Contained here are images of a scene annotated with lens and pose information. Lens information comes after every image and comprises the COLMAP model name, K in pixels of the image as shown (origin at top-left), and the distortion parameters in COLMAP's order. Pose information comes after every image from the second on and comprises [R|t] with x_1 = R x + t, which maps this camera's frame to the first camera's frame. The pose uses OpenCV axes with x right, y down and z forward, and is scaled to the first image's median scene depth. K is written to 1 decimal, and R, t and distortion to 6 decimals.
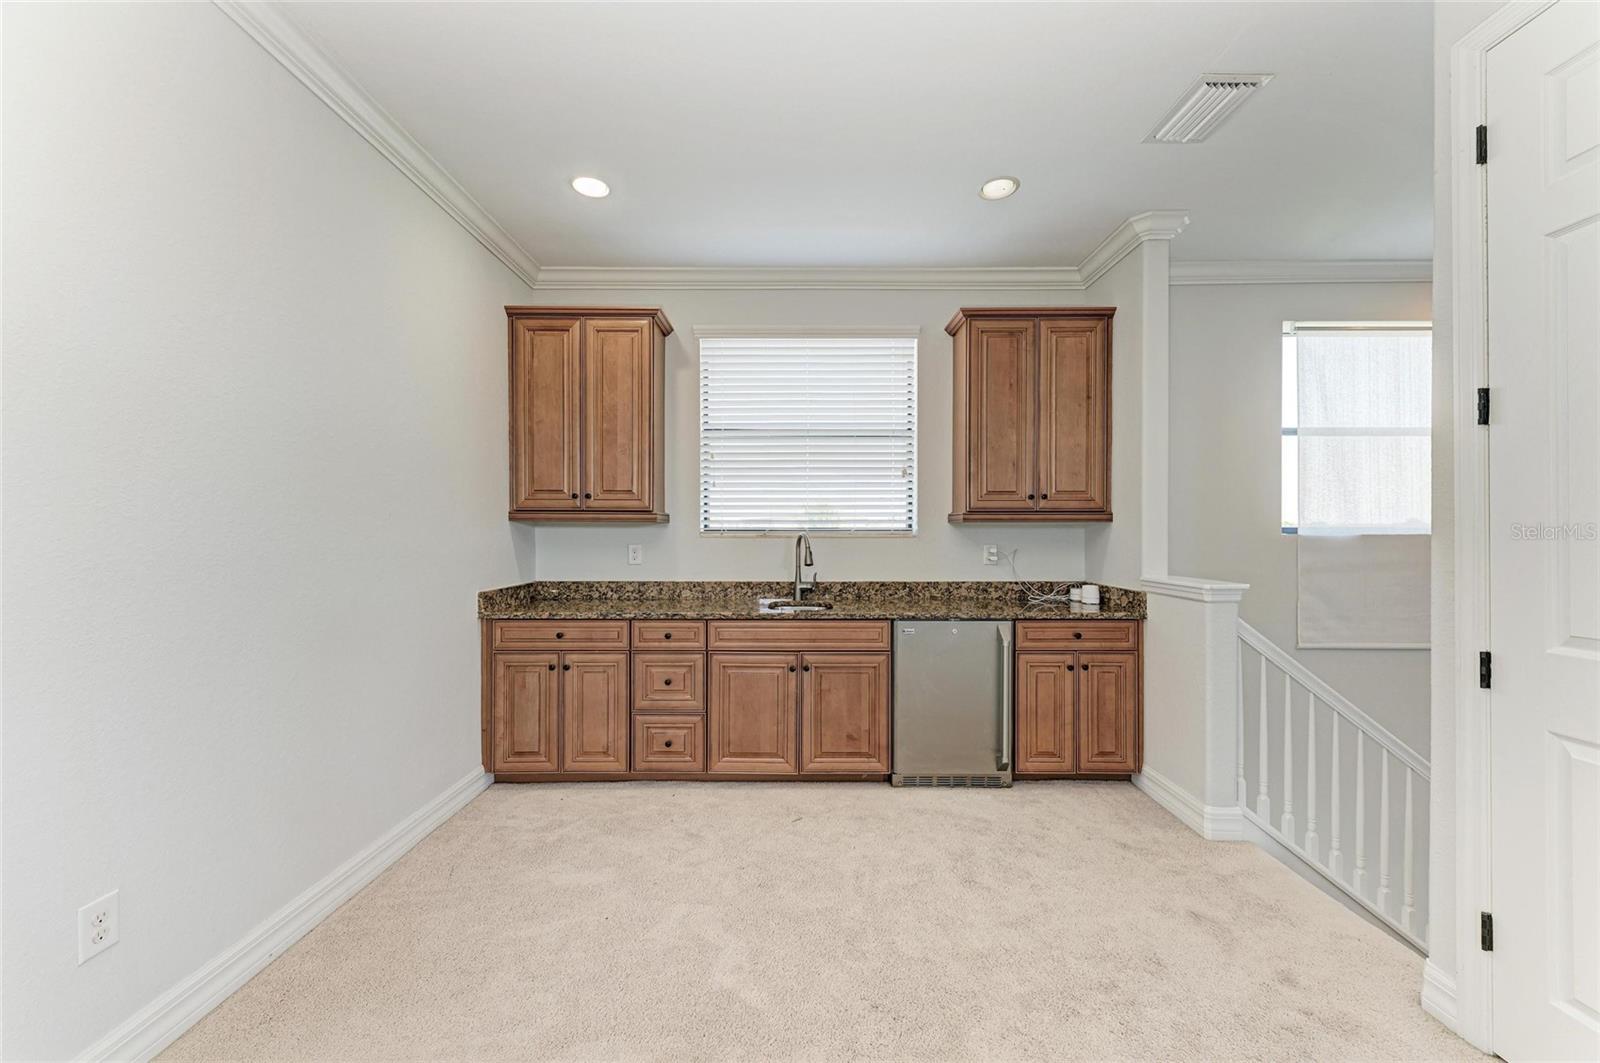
lens RADIAL K [[605.6, 0, 802.4], [0, 605.6, 533.6], [0, 0, 1]] dist [0.017882, -0.000078]
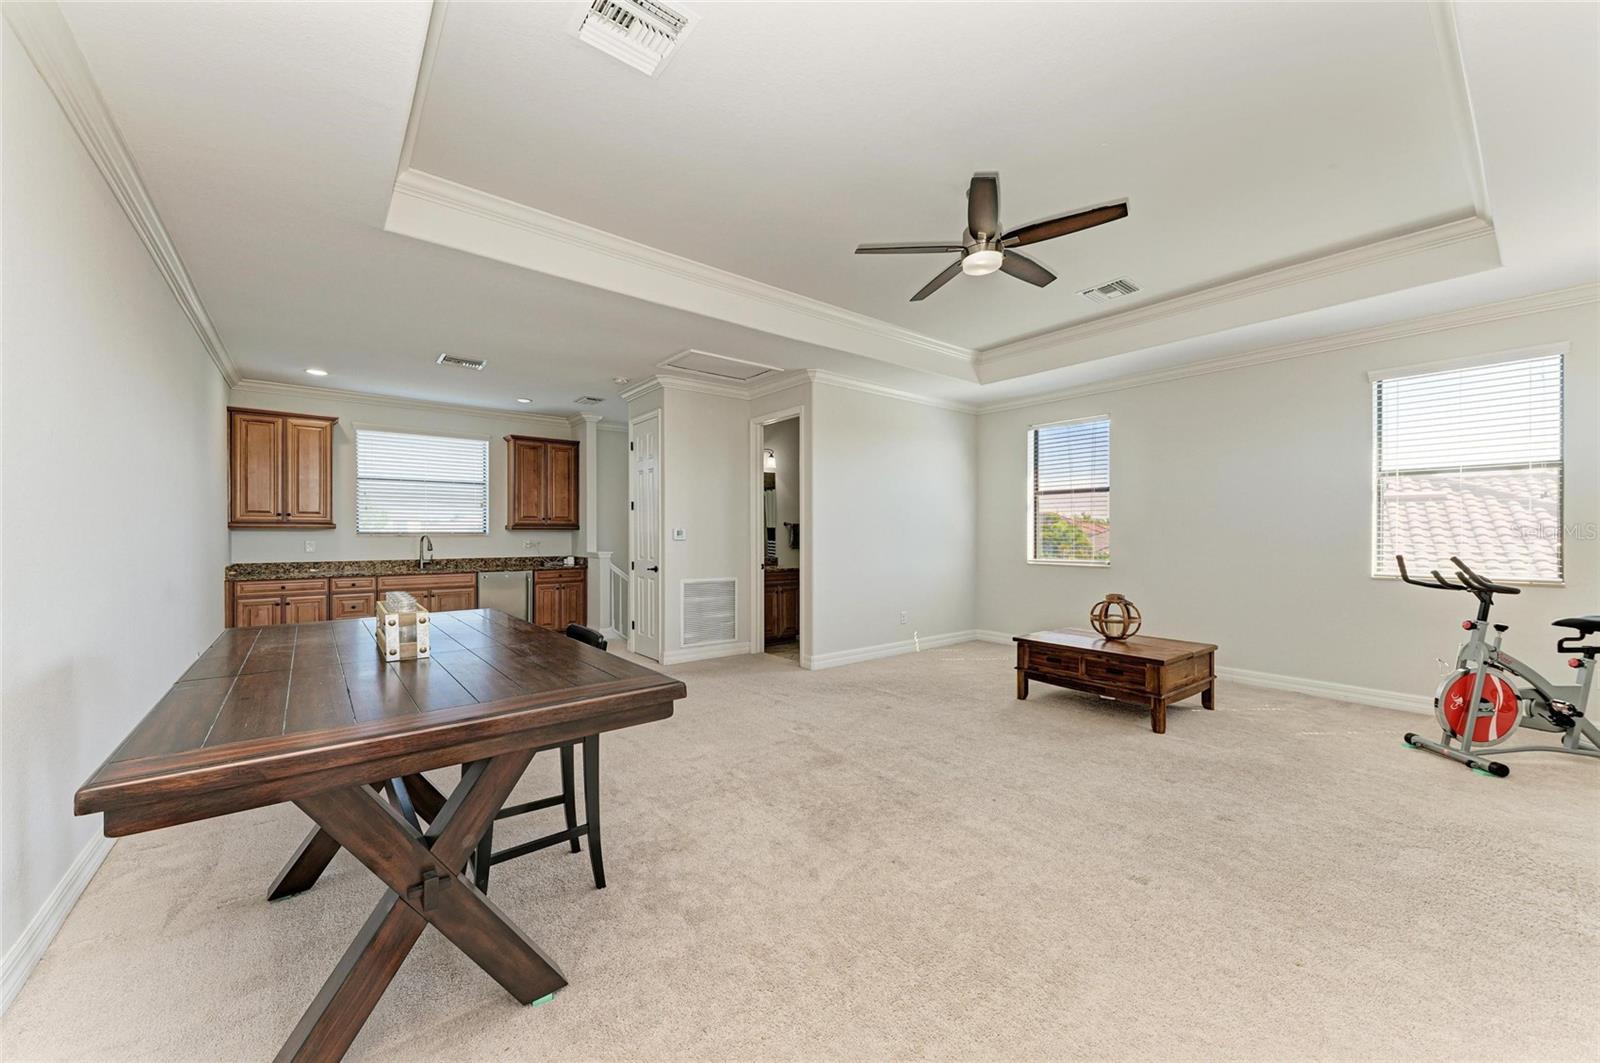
lens RADIAL K [[605.6, 0, 804.2], [0, 605.6, 533.9], [0, 0, 1]] dist [0.017882, -0.000078]
pose [[0.781392, -0.000395, 0.624040, -0.293112], [0.001599, 0.999998, -0.001369, 0.001756], [-0.624038, 0.002068, 0.781391, -1.430757]]
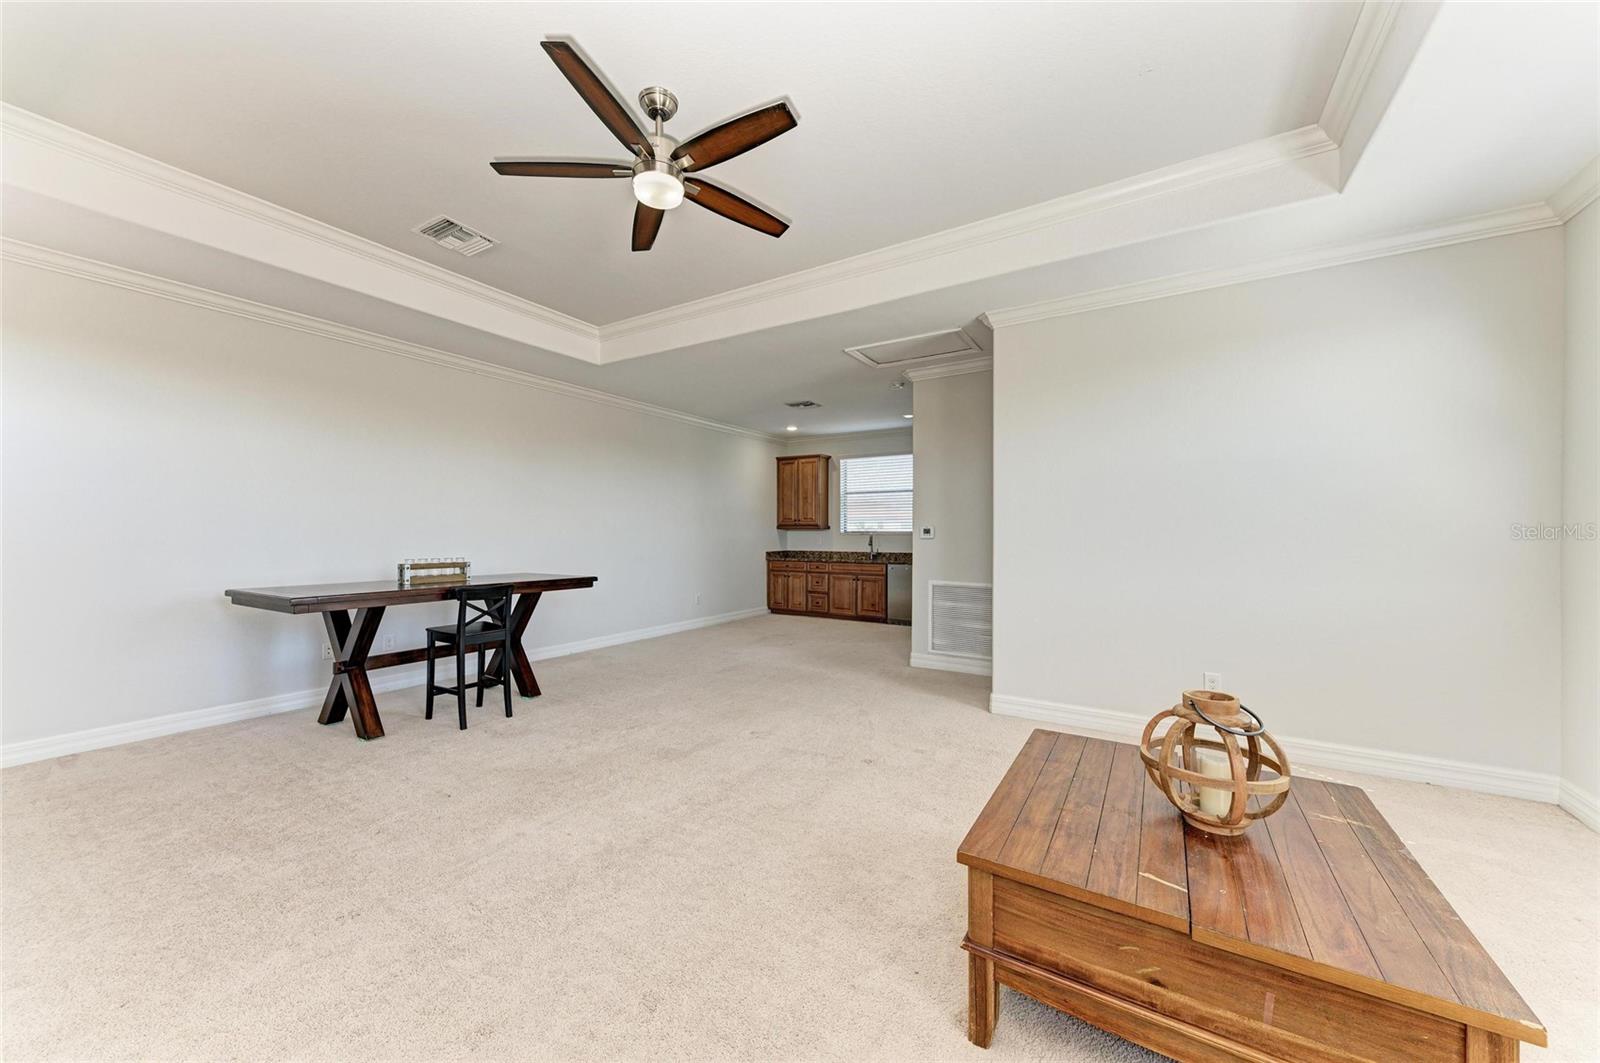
lens RADIAL K [[584.9, 0, 800.2], [0, 584.9, 535.6], [0, 0, 1]] dist [0.001416, 0.000033]
pose [[0.851970, 0.003993, -0.523575, 1.118059], [-0.003914, 0.999992, 0.001257, 0.008218], [0.523575, 0.000978, 0.851979, -1.383802]]
